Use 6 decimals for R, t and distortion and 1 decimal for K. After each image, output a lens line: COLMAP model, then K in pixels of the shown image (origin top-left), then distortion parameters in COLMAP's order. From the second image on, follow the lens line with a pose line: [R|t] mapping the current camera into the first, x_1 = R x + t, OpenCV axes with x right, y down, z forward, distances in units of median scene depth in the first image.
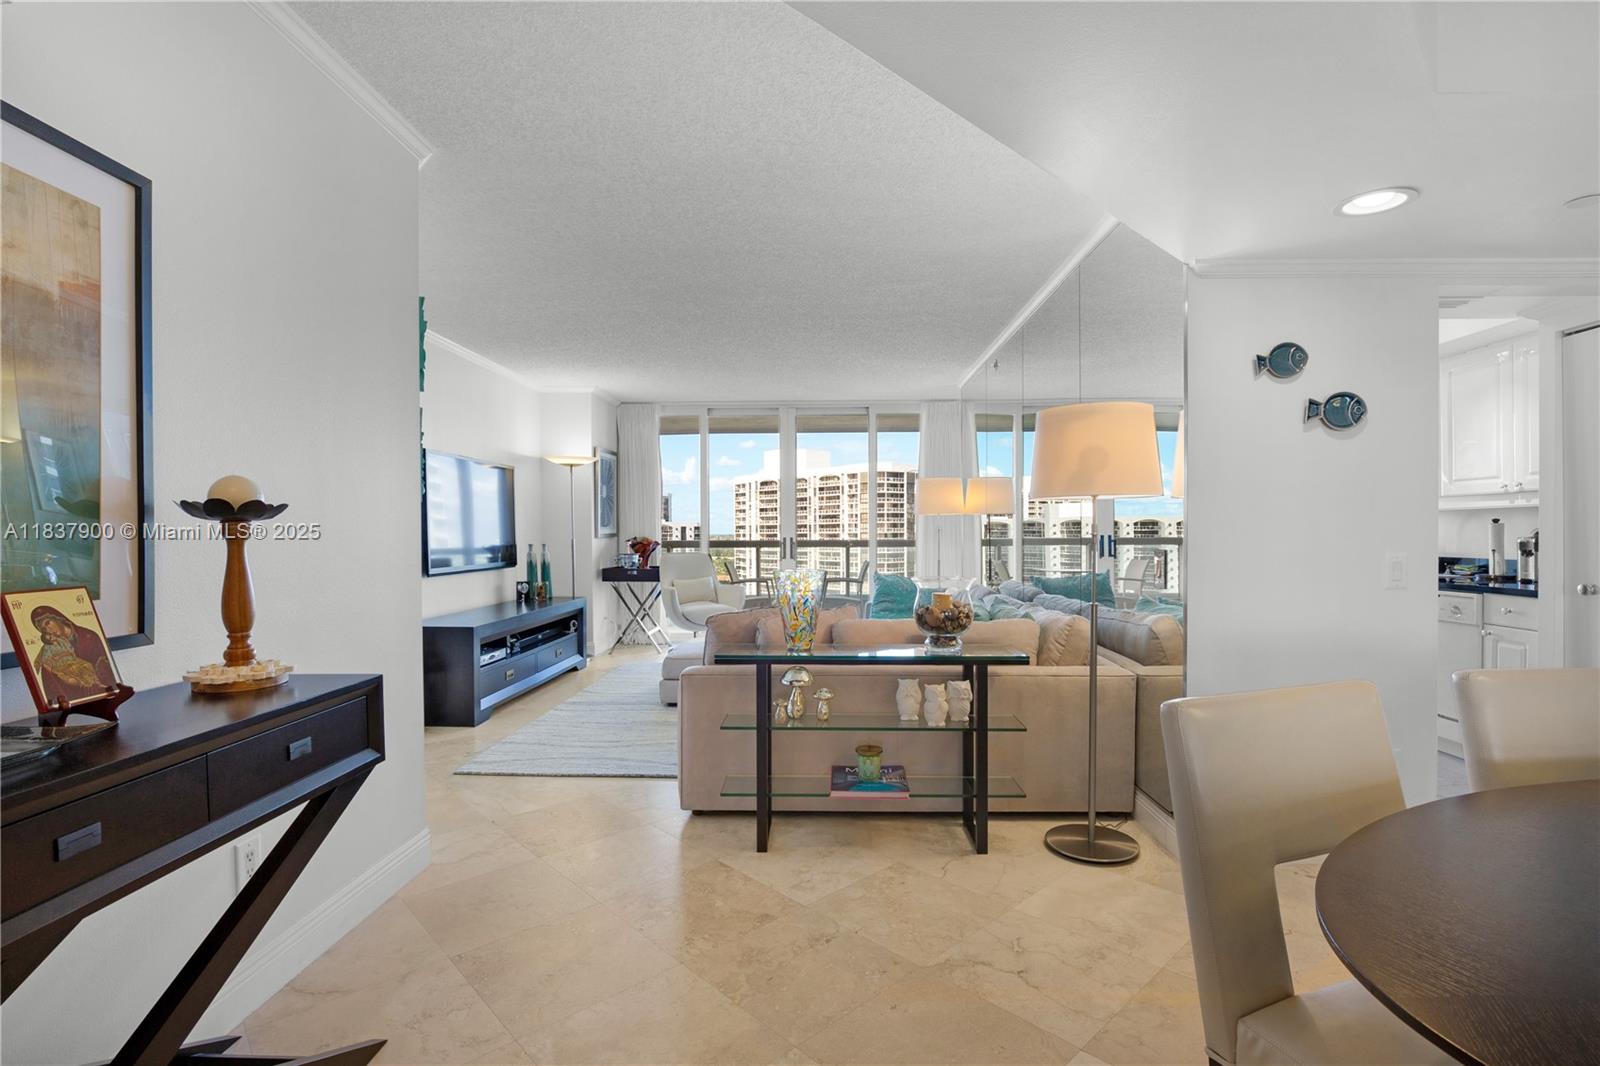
lens RADIAL K [[759.3, 0, 797.8], [0, 759.3, 544.8], [0, 0, 1]] dist [-0.026577, 0.000035]
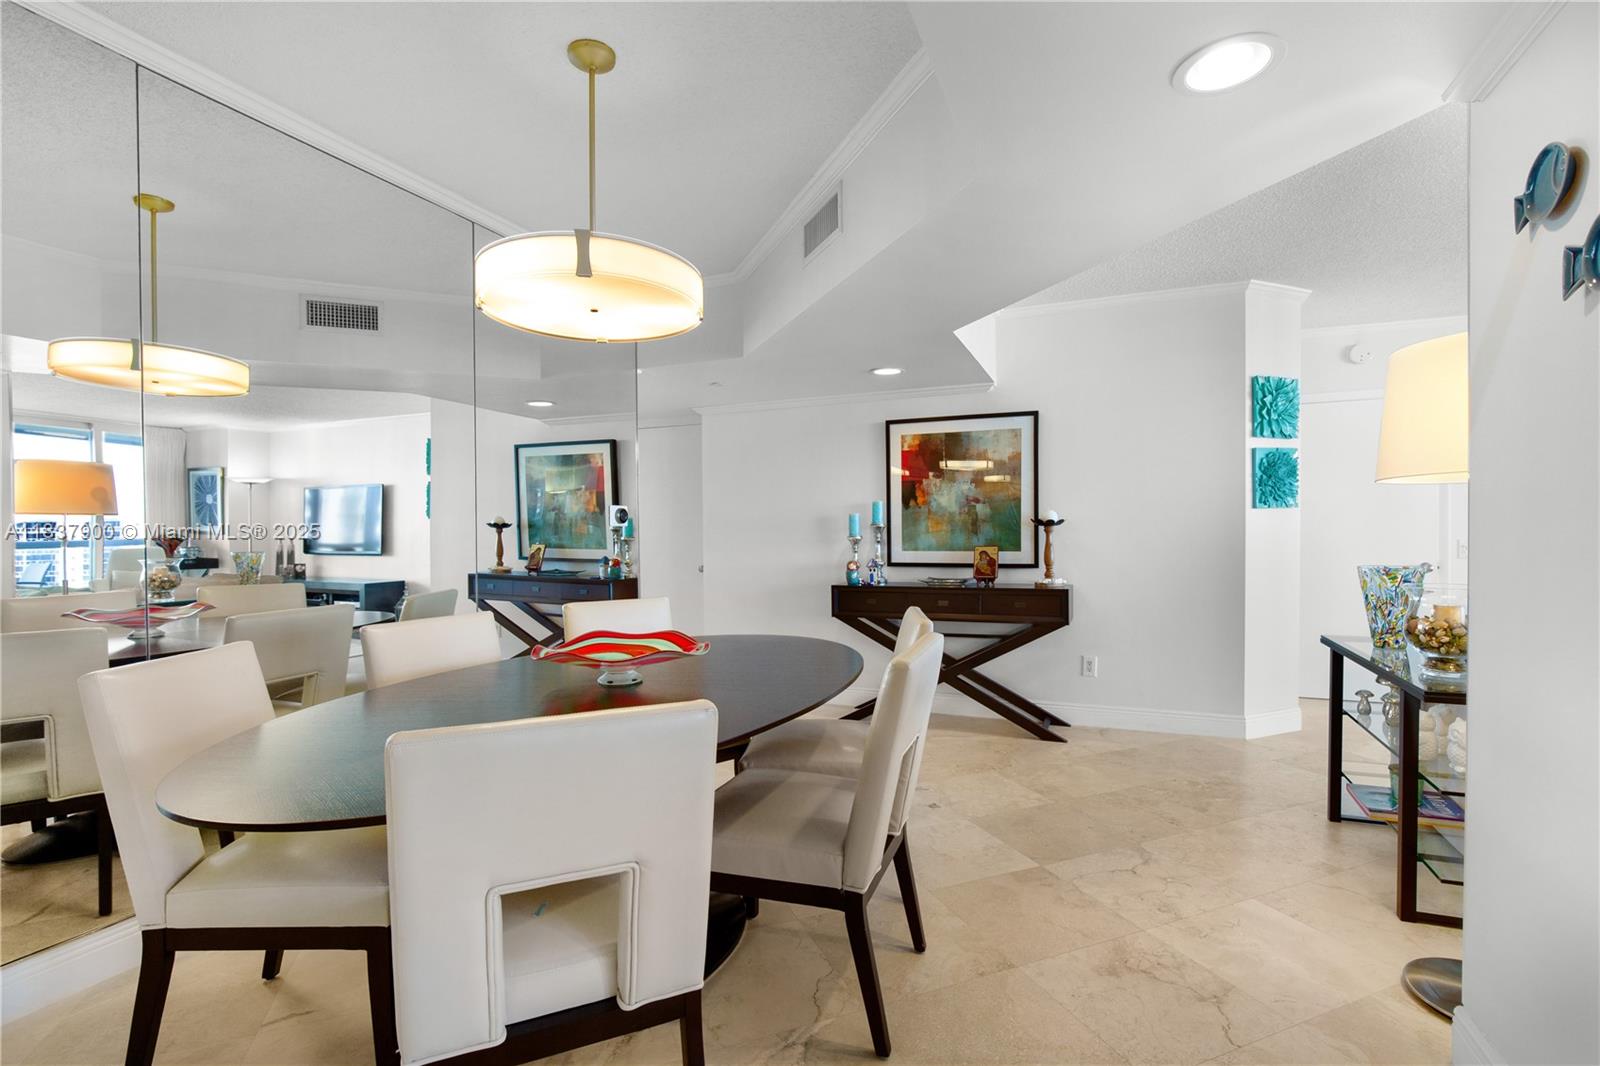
lens RADIAL K [[719.8, 0, 801.2], [0, 719.8, 545.5], [0, 0, 1]] dist [0.000227, -0.000066]
pose [[-0.376210, 0.023825, -0.926228, 1.536659], [-0.003689, 0.999623, 0.027211, -0.022281], [0.926527, 0.013654, -0.375980, 0.865930]]
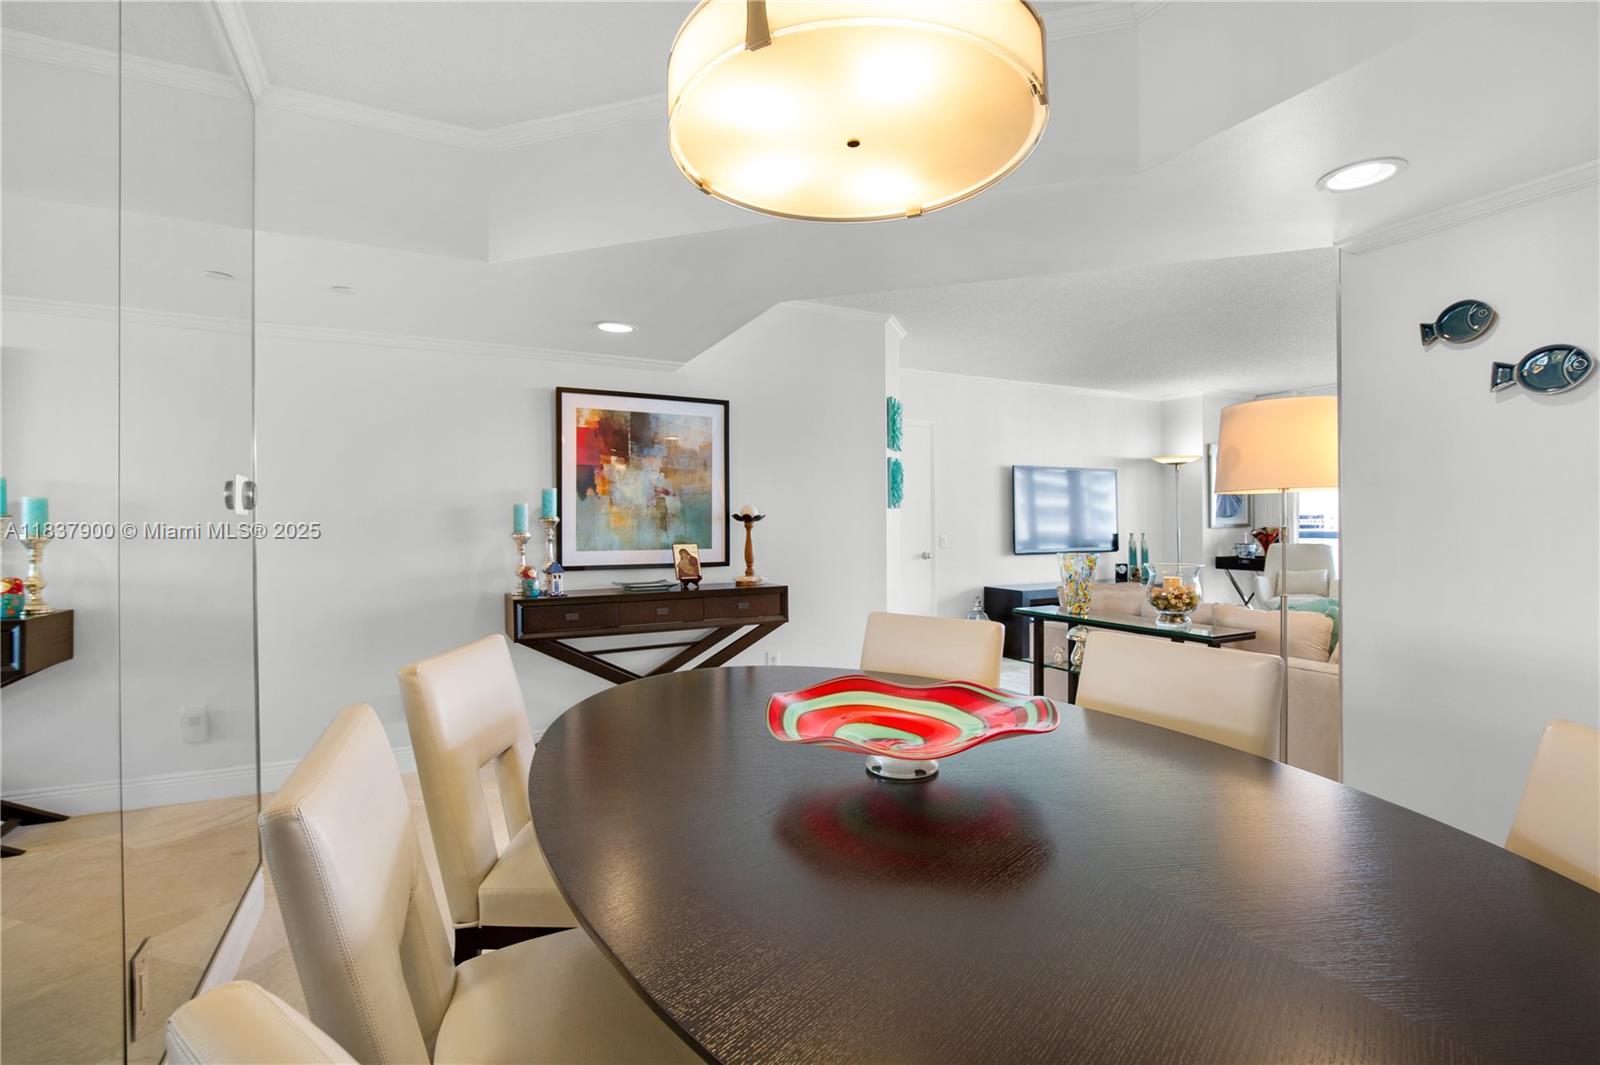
lens RADIAL K [[748.8, 0, 791.1], [0, 748.8, 534.7], [0, 0, 1]] dist [-0.001260, -0.000158]
pose [[0.462137, 0.011460, -0.886735, 1.258423], [-0.009565, 0.999923, 0.007938, -0.006835], [0.886757, 0.004813, 0.462210, -0.072933]]
